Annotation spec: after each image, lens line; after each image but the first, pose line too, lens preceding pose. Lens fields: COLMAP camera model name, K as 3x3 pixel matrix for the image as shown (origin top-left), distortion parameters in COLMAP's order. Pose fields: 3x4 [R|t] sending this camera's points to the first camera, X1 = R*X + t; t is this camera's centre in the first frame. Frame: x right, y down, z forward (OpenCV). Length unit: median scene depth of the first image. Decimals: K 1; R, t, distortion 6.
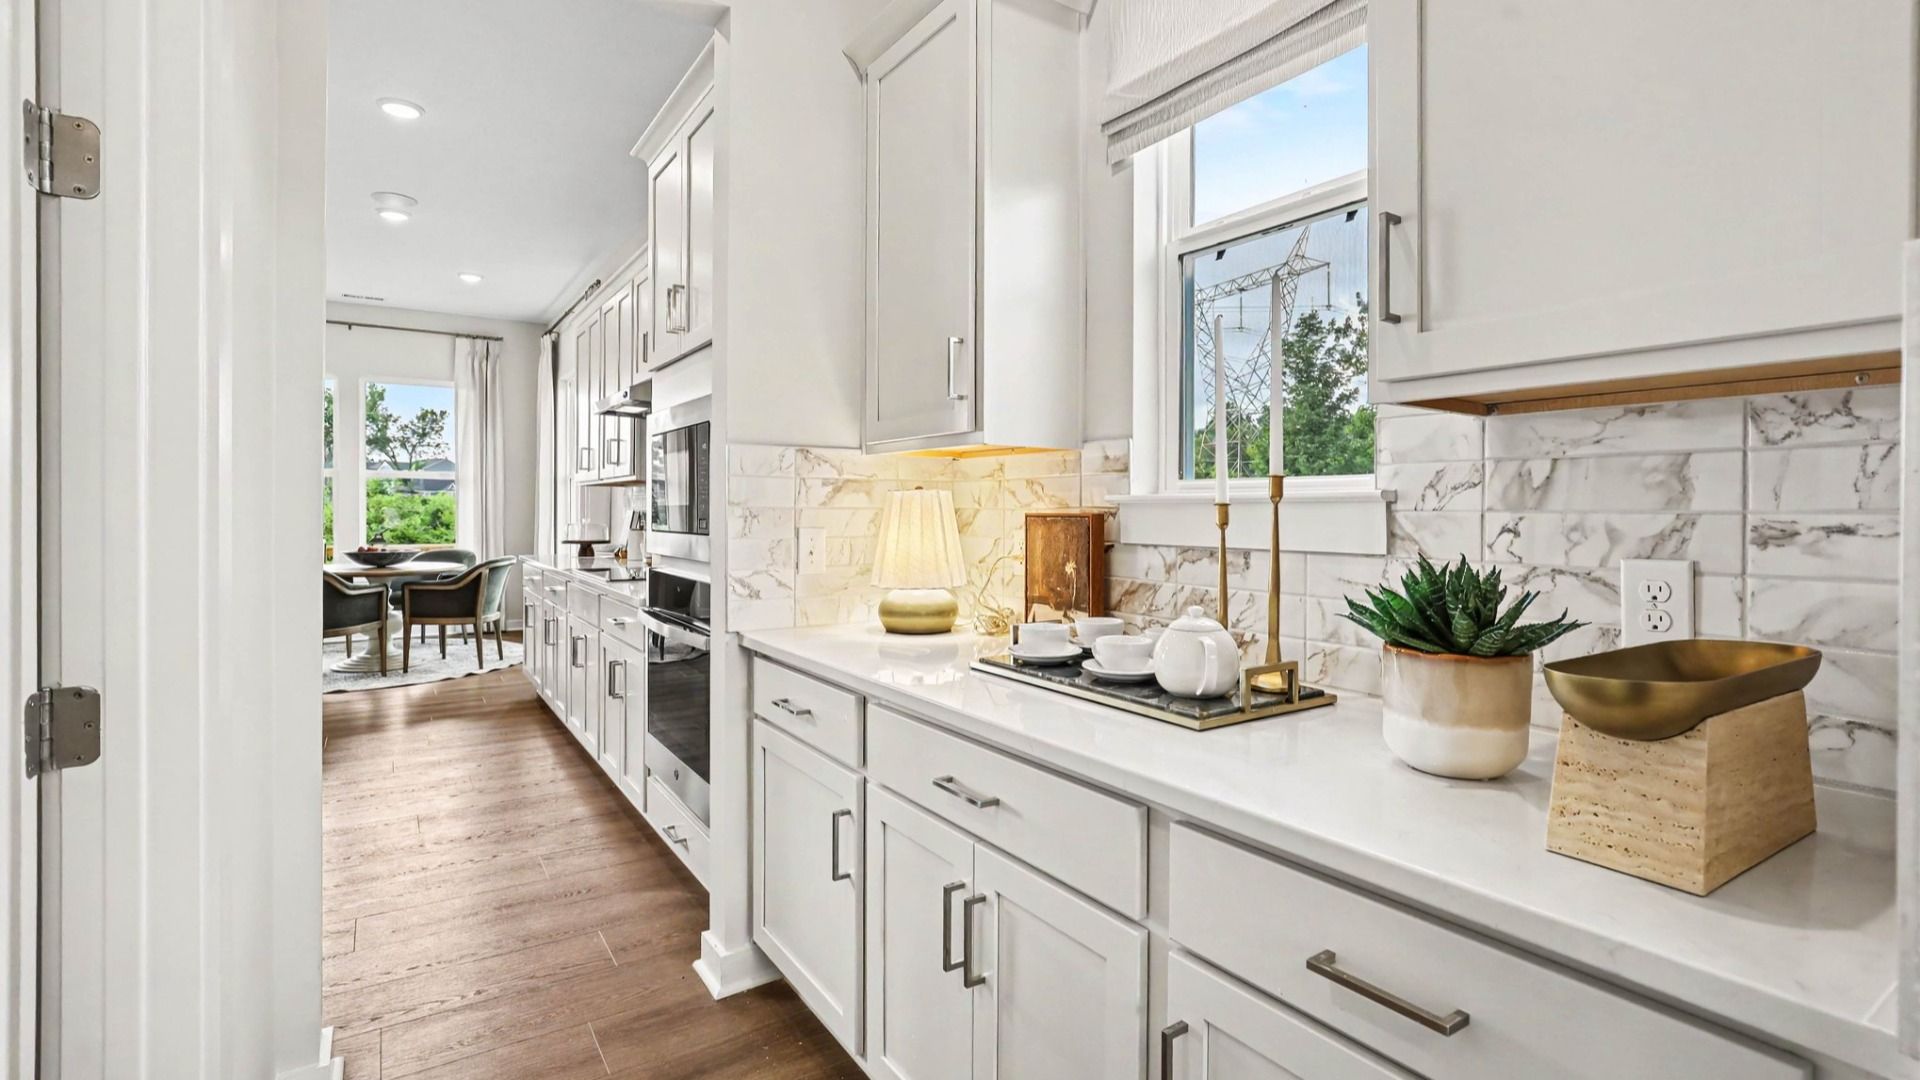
lens RADIAL K [[894.9, 0, 967.8], [0, 894.9, 508.9], [0, 0, 1]] dist [-0.010517, -0.000163]
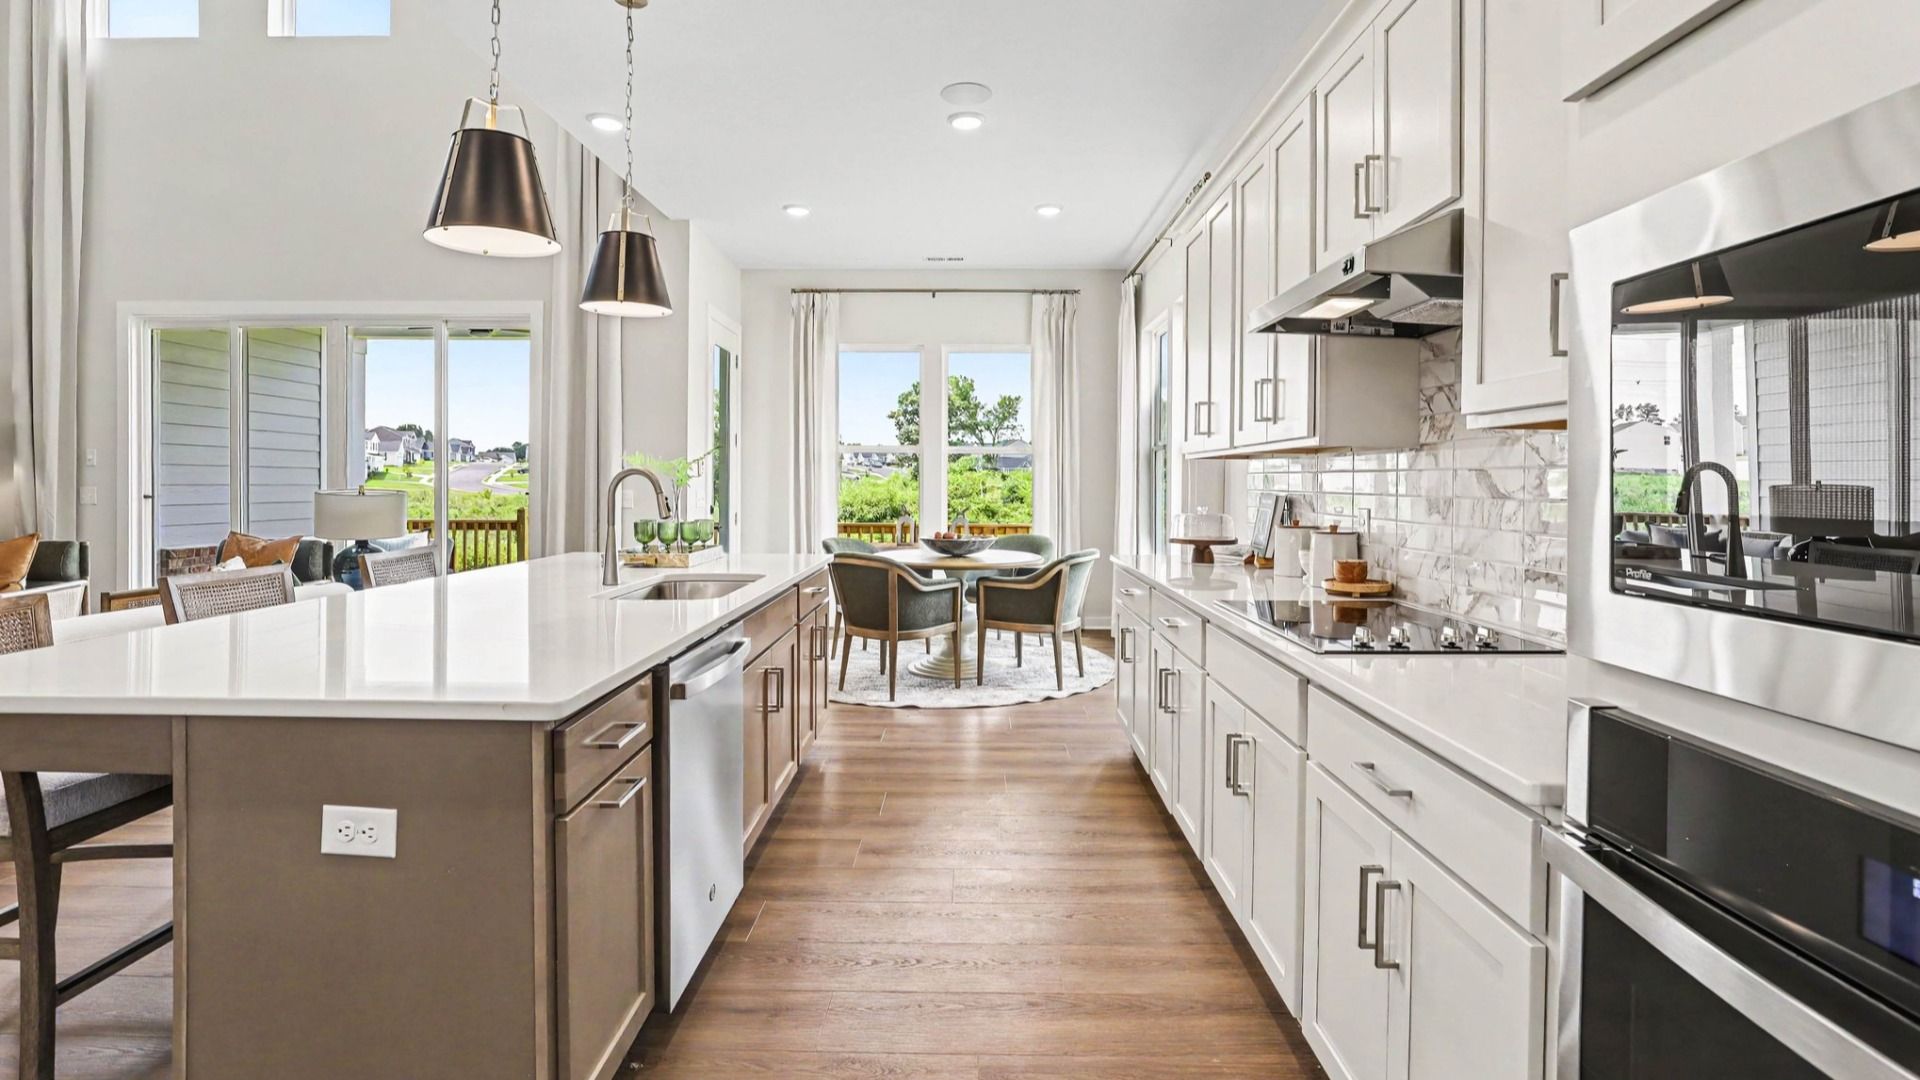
lens RADIAL K [[894.9, 0, 967.8], [0, 894.9, 508.9], [0, 0, 1]] dist [-0.010517, -0.000163]
pose [[0.832193, 0.018475, -0.554179, -0.167873], [-0.003200, 0.999588, 0.028520, -0.005610], [0.554478, -0.021961, 0.831909, 0.281603]]
